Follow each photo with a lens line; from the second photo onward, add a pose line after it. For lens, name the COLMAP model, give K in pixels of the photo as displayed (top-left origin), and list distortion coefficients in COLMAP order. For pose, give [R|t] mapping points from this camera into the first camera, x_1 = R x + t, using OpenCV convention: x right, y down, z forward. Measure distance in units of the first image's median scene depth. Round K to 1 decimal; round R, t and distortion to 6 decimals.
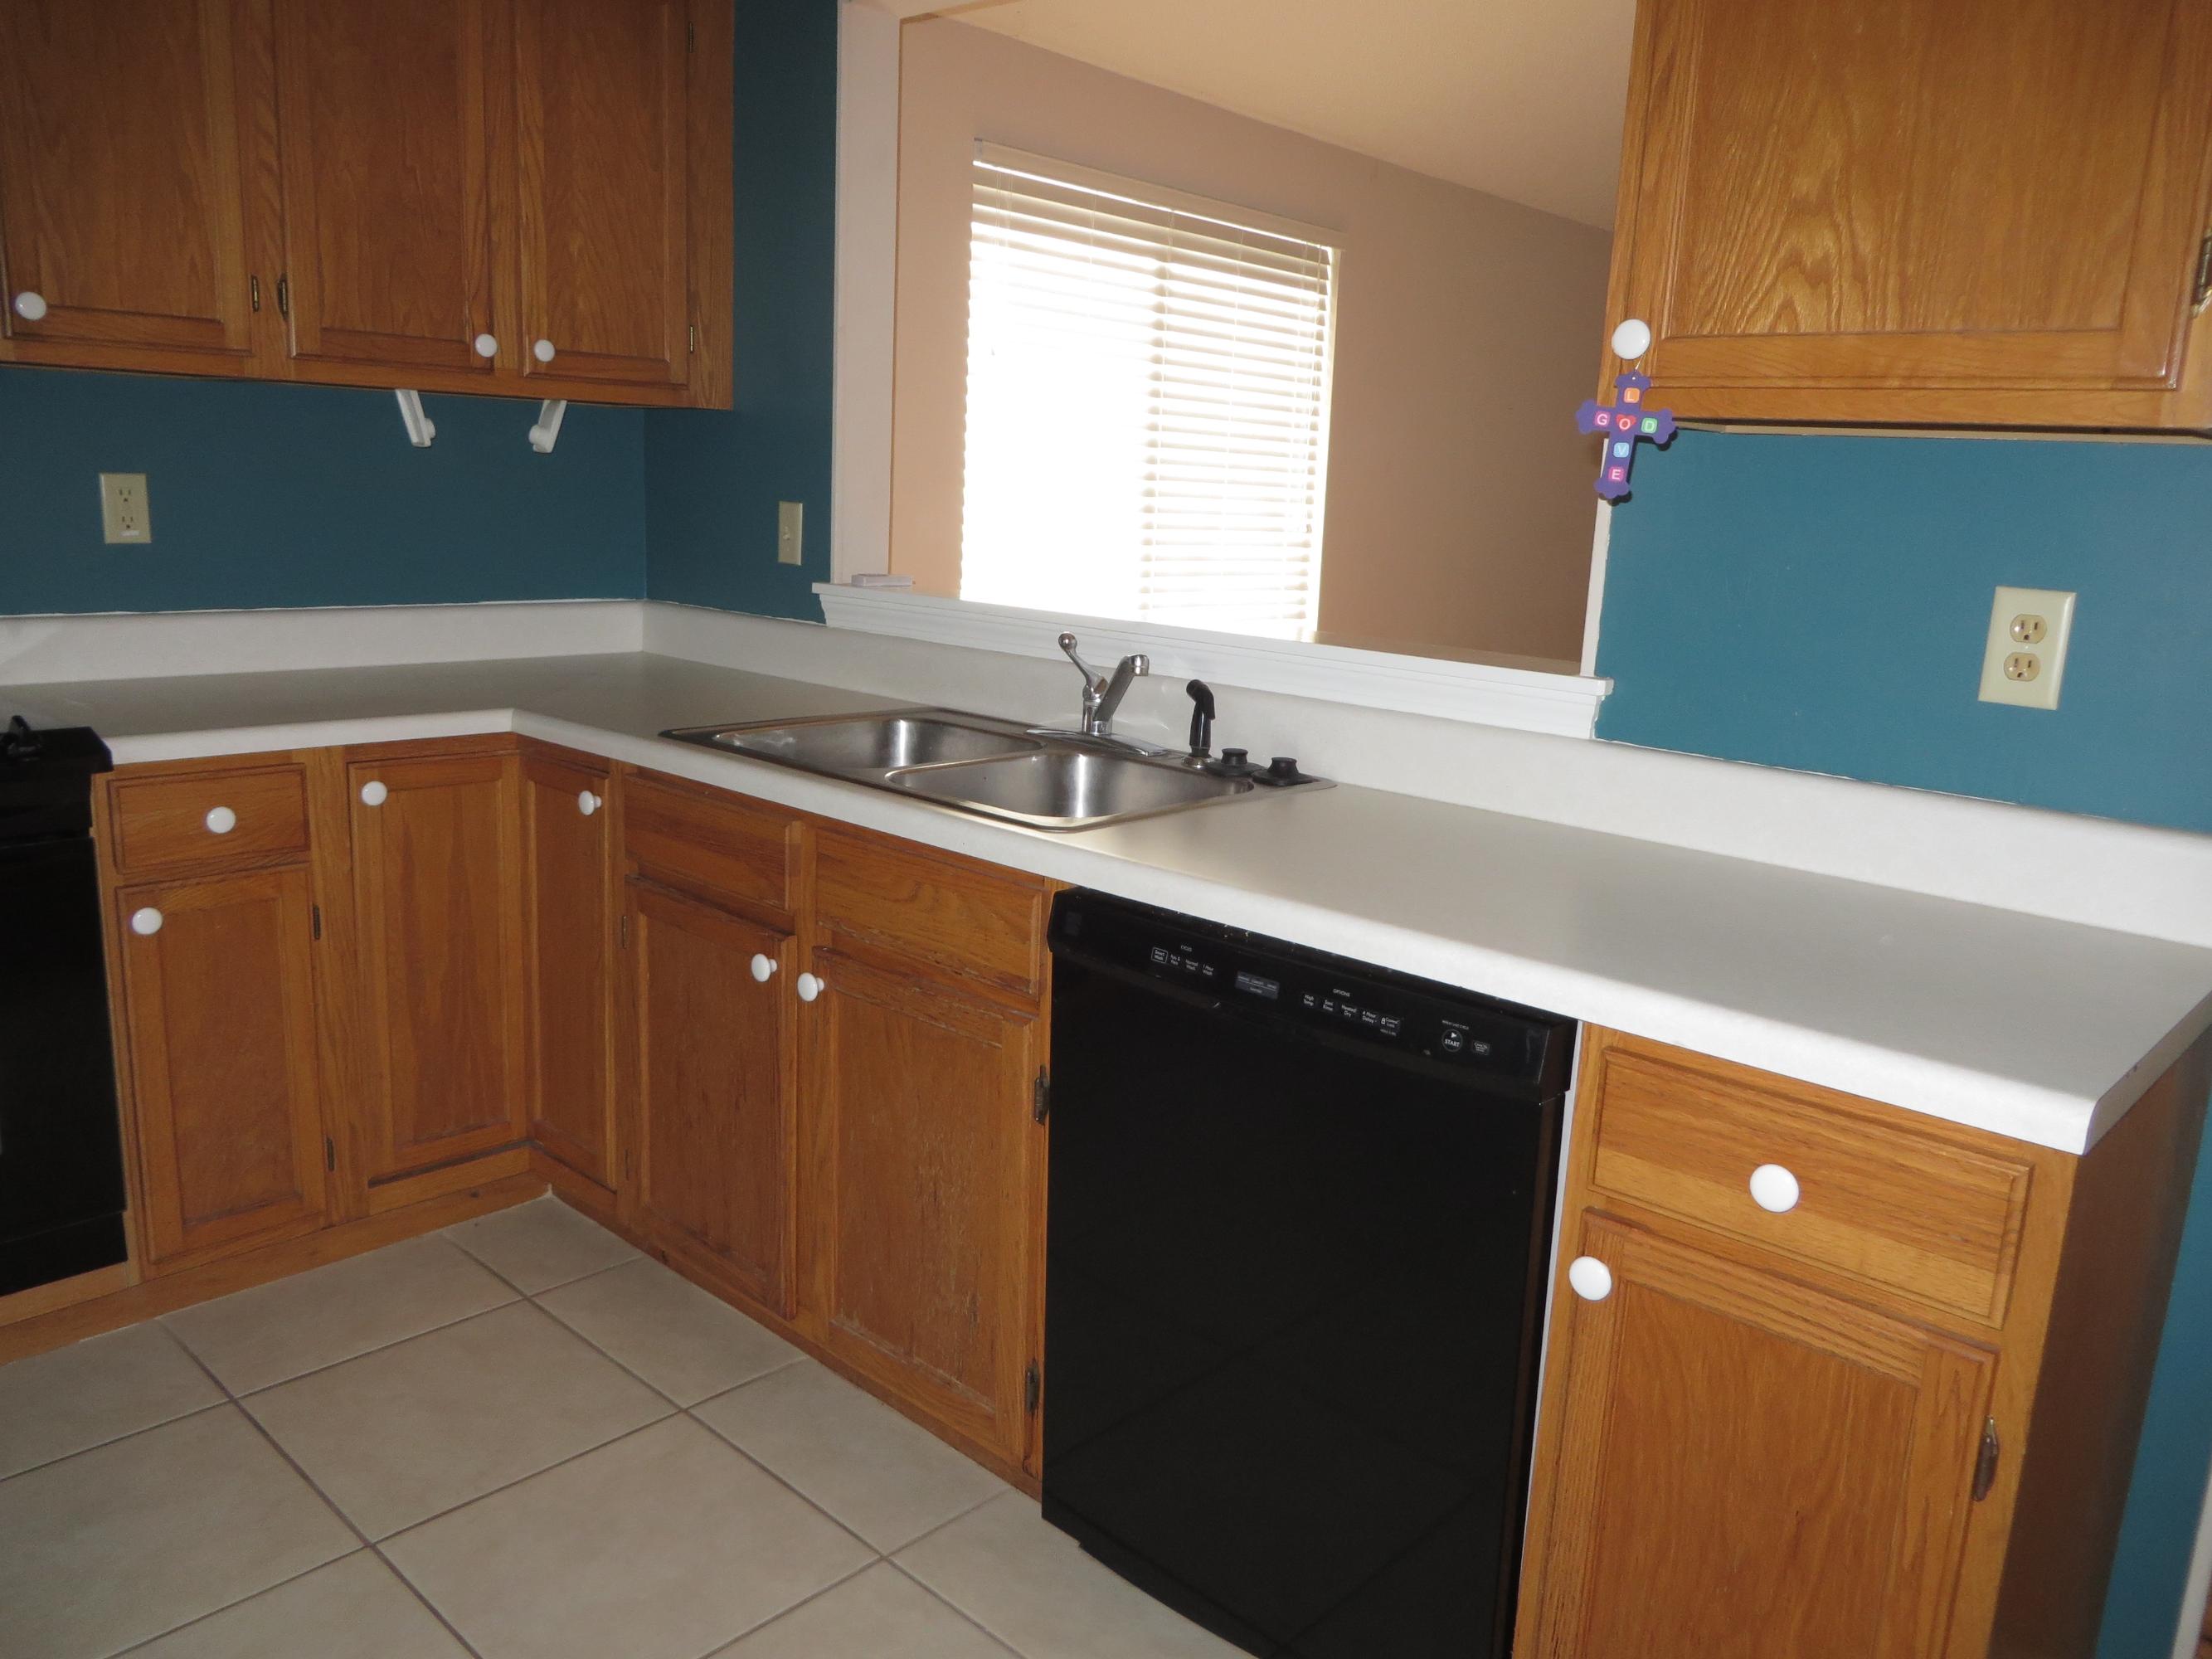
lens RADIAL K [[1653.7, 0, 1097.9], [0, 1653.7, 827.4], [0, 0, 1]] dist [-0.014086, 0.004673]
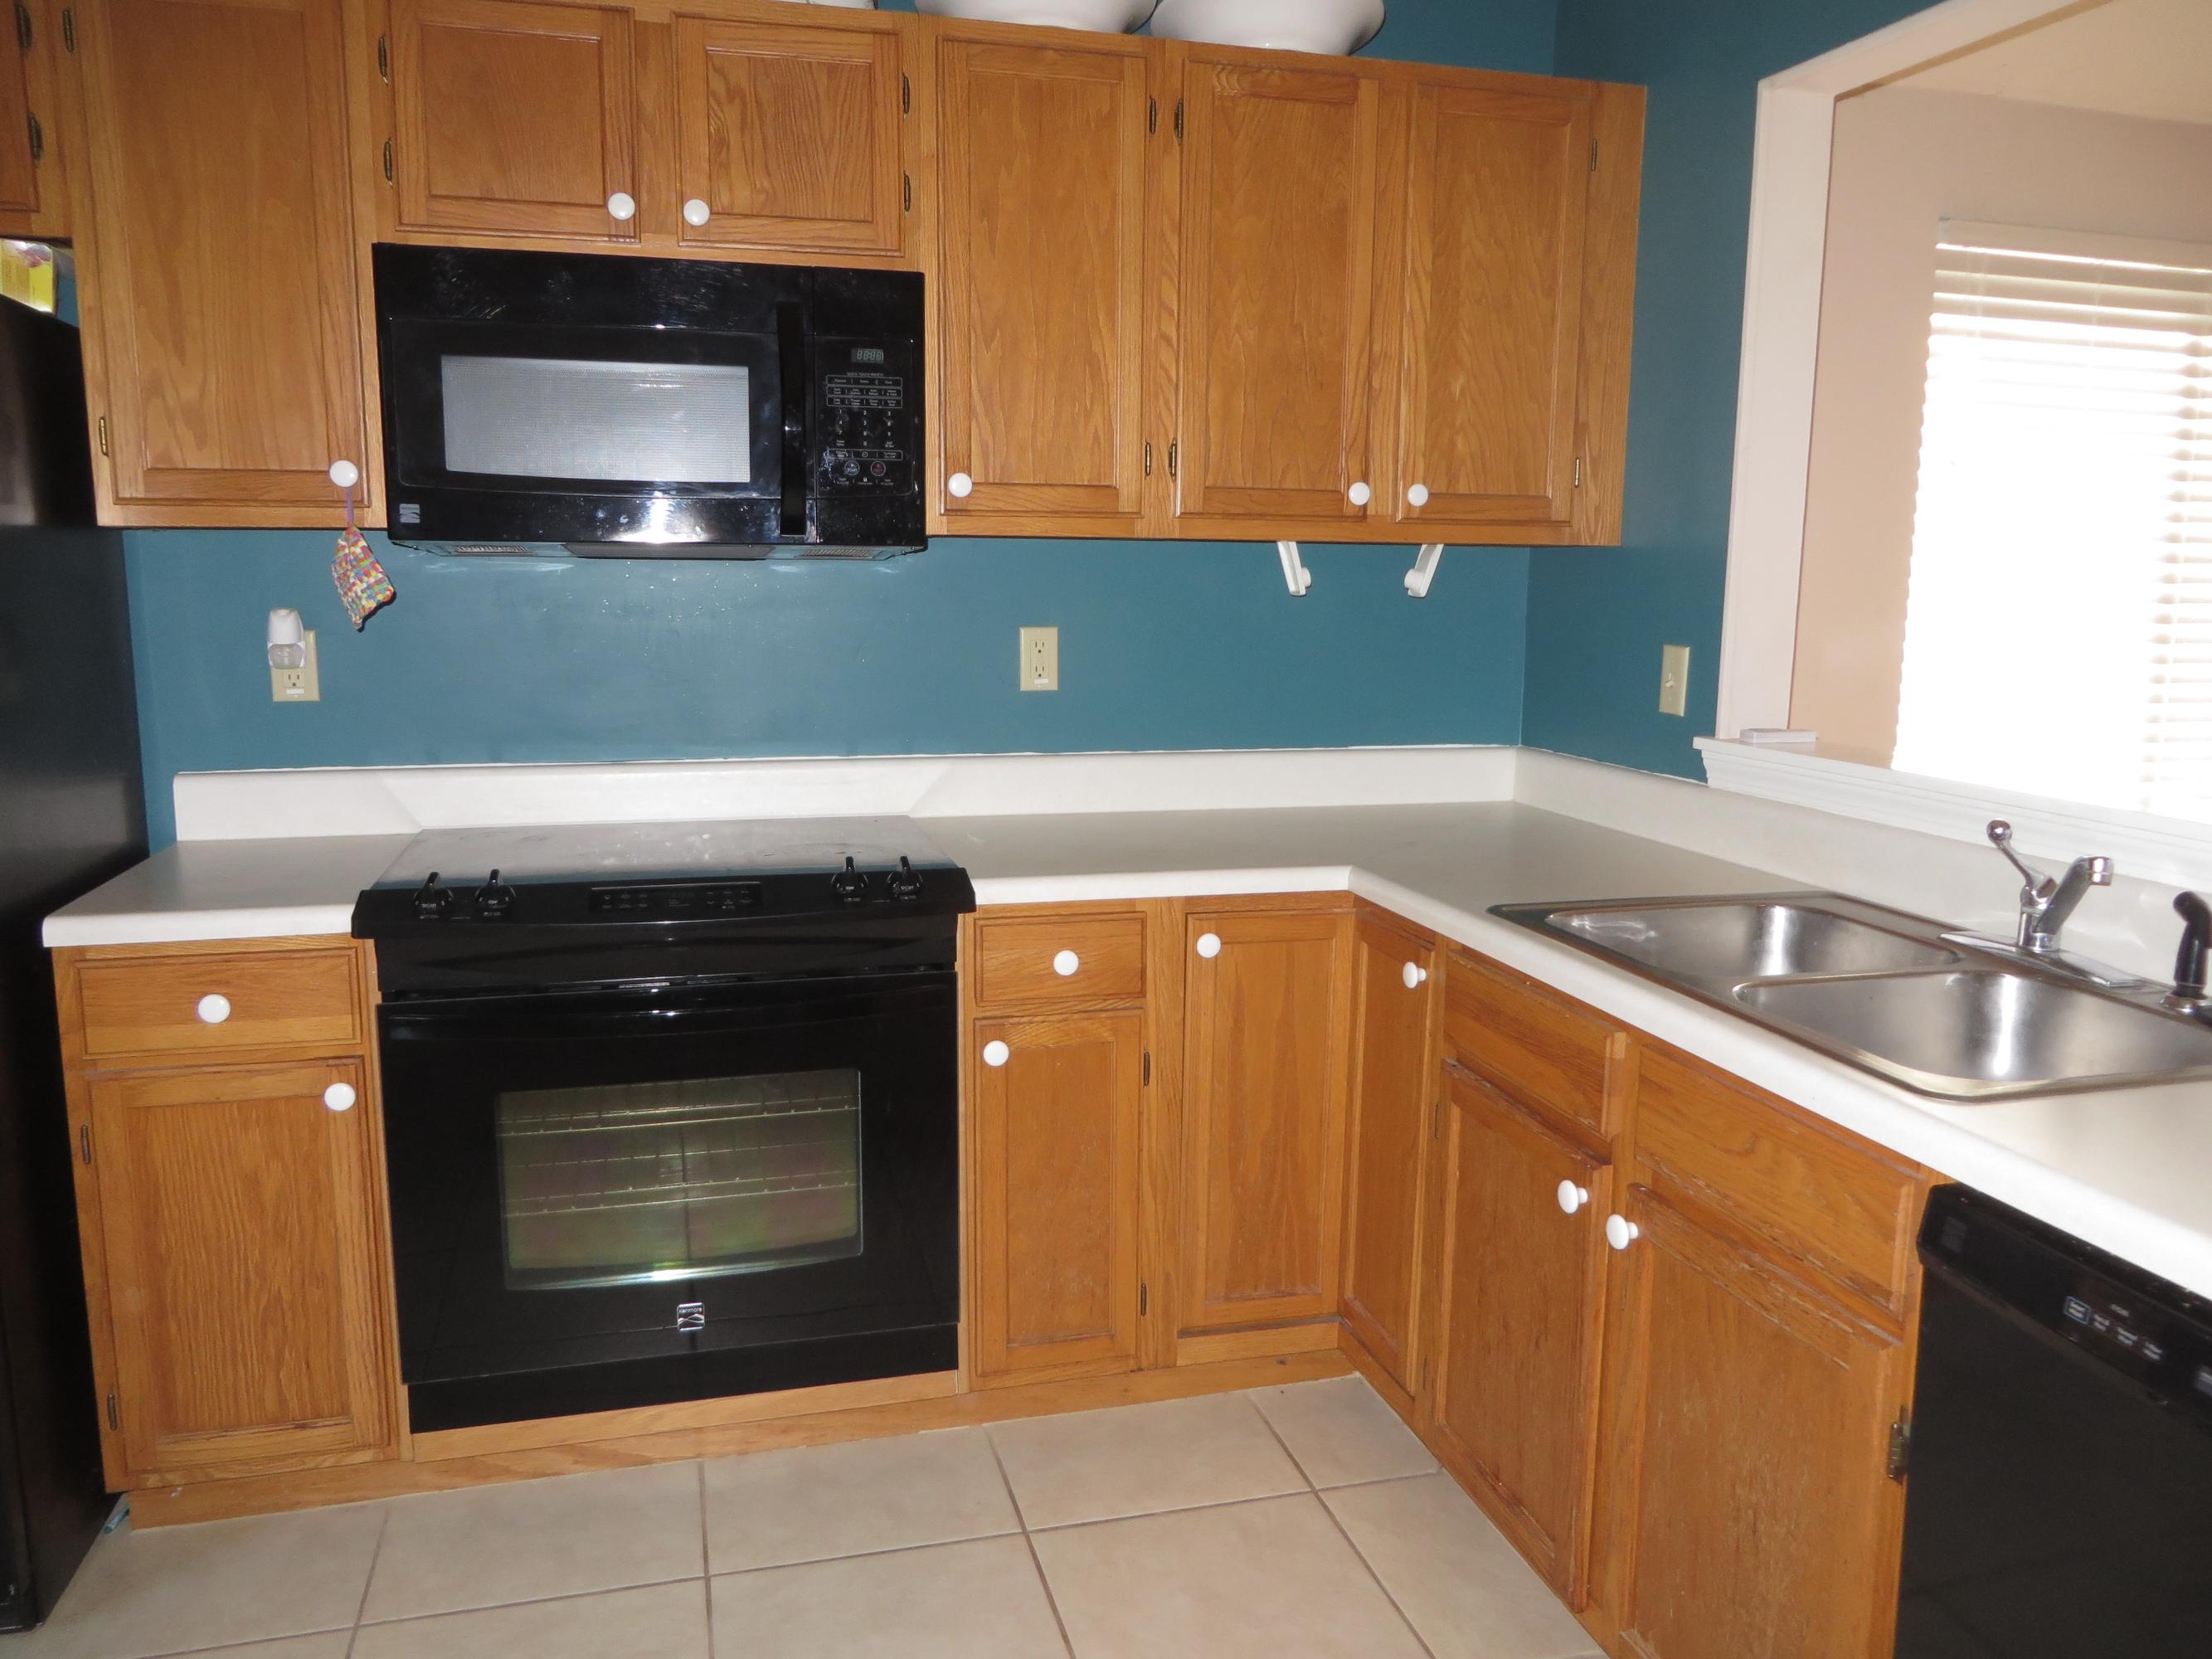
lens RADIAL K [[1650.4, 0, 1108.7], [0, 1650.4, 826.0], [0, 0, 1]] dist [-0.019032, 0.005035]
pose [[0.851423, 0.048097, -0.522269, 0.027846], [-0.083169, 0.995568, -0.043901, -0.044397], [0.517843, 0.080815, 0.851650, 0.114276]]
